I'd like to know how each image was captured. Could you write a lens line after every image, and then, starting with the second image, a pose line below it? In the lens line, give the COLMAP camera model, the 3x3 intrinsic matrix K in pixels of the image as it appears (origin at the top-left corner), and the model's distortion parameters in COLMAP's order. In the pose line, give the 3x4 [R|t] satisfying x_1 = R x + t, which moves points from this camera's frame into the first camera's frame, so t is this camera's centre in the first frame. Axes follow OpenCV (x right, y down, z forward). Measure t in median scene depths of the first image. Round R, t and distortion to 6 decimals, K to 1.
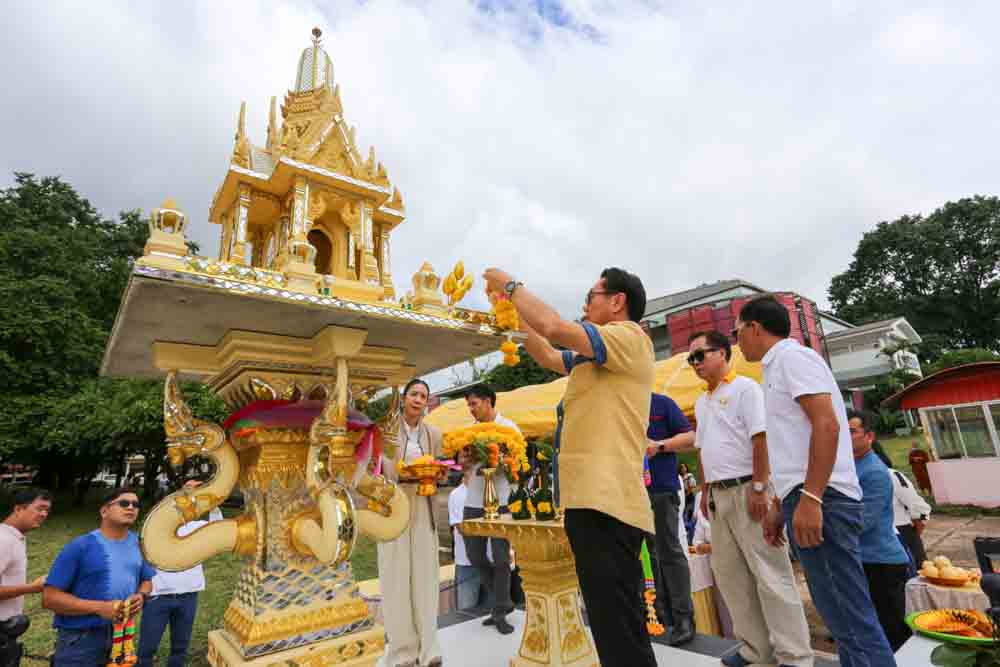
lens RADIAL K [[515.6, 0, 510.6], [0, 515.6, 319.5], [0, 0, 1]] dist [-0.062316, 0.026211]
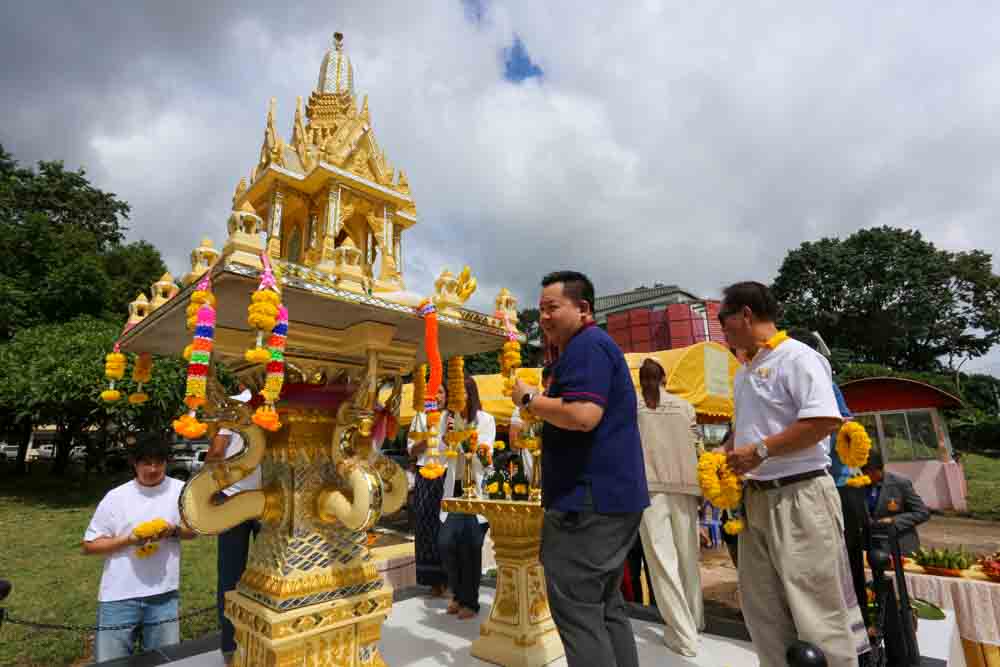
lens RADIAL K [[515.6, 0, 512.2], [0, 515.6, 317.5], [0, 0, 1]] dist [-0.062316, 0.026211]
pose [[0.989842, 0.069036, 0.124285, -0.123102], [-0.071238, 0.997370, 0.013356, -0.023887], [-0.123036, -0.022074, 0.992157, -0.113196]]
